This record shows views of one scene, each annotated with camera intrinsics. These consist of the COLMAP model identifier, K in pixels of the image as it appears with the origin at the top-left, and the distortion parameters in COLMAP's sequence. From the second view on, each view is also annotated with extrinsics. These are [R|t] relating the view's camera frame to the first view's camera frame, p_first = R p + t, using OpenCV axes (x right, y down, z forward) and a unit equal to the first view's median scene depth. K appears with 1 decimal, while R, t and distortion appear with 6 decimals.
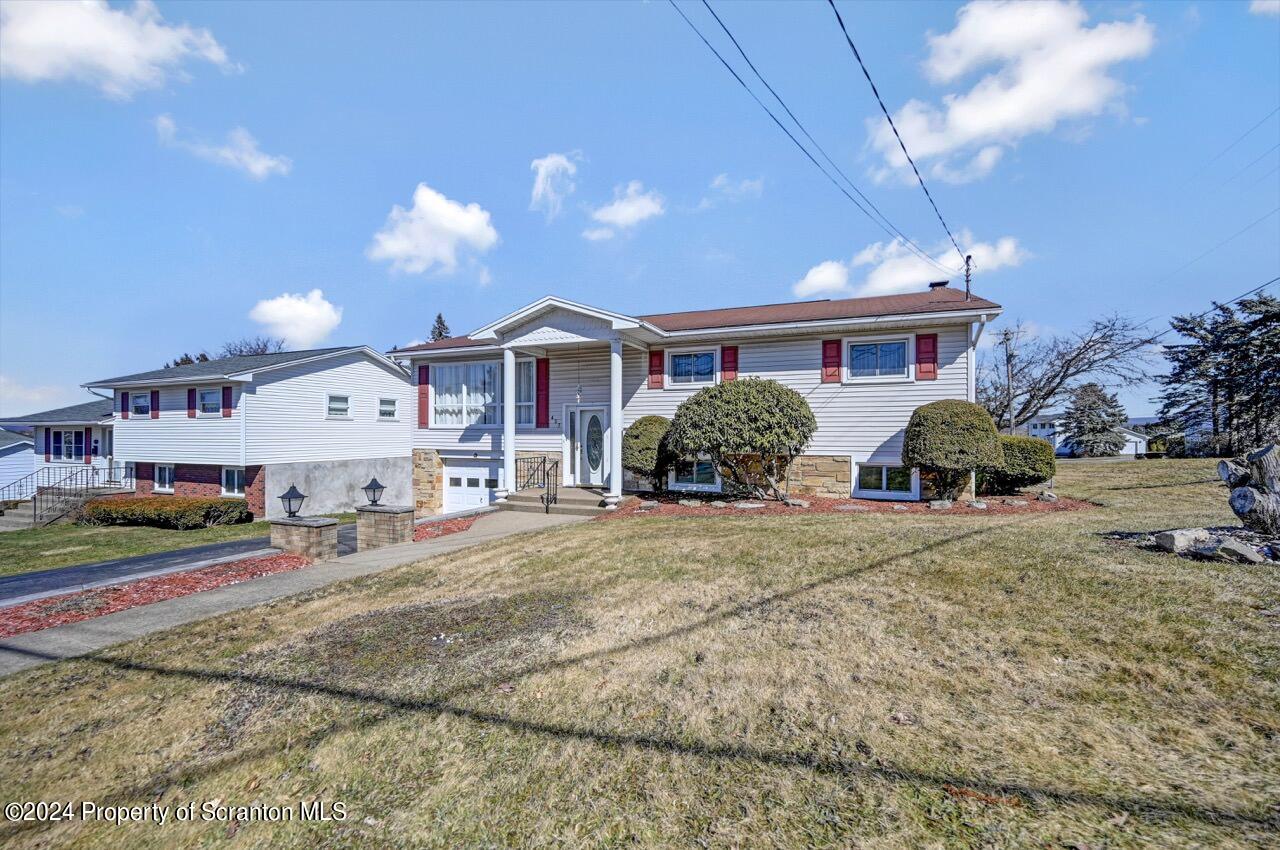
lens RADIAL K [[515.6, 0, 656.5], [0, 515.6, 444.9], [0, 0, 1]] dist [-0.001175, 0.000039]
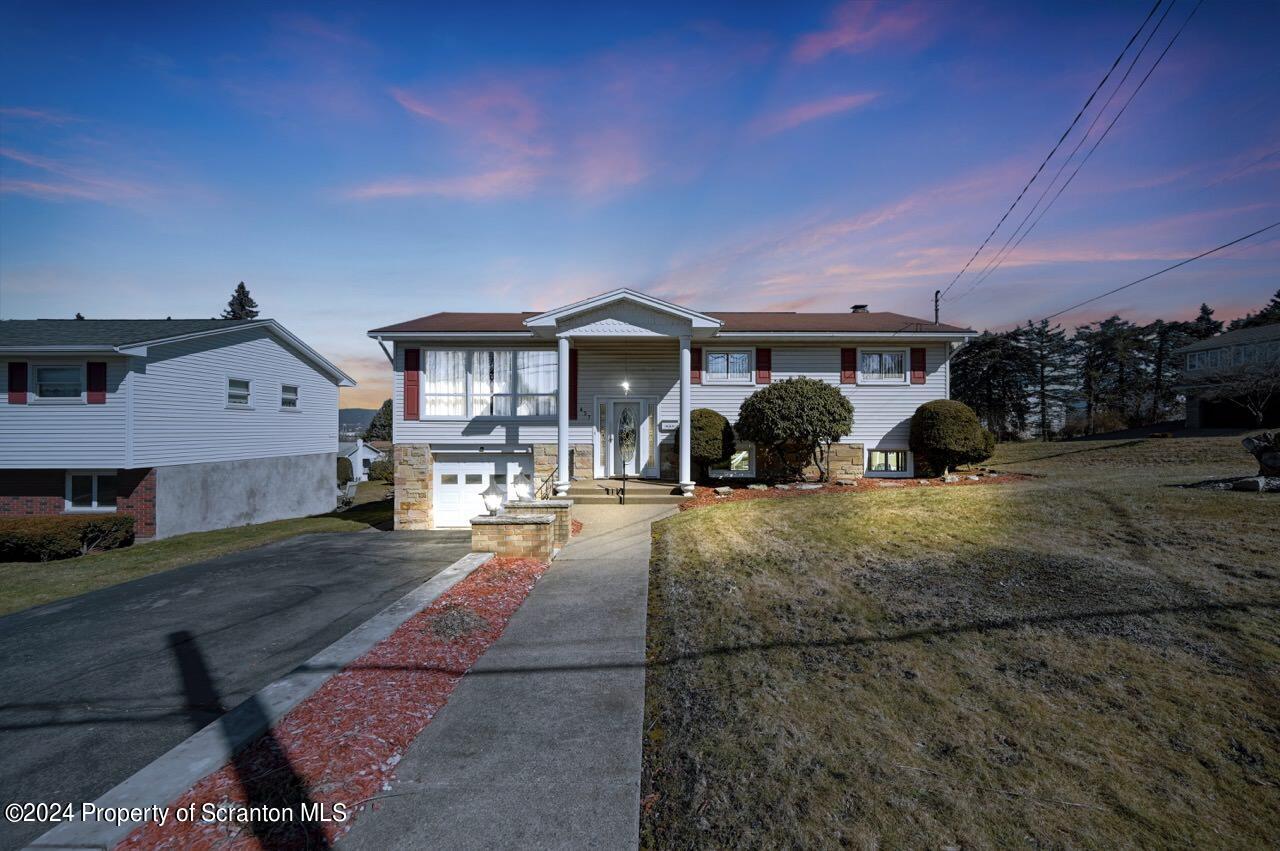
lens RADIAL K [[508.4, 0, 648.5], [0, 508.4, 431.8], [0, 0, 1]] dist [0.000892, 0.000331]
pose [[0.932672, -0.002832, 0.360715, -0.397657], [0.009054, 0.999838, -0.015560, 0.005504], [-0.360612, 0.017778, 0.932546, 0.041812]]
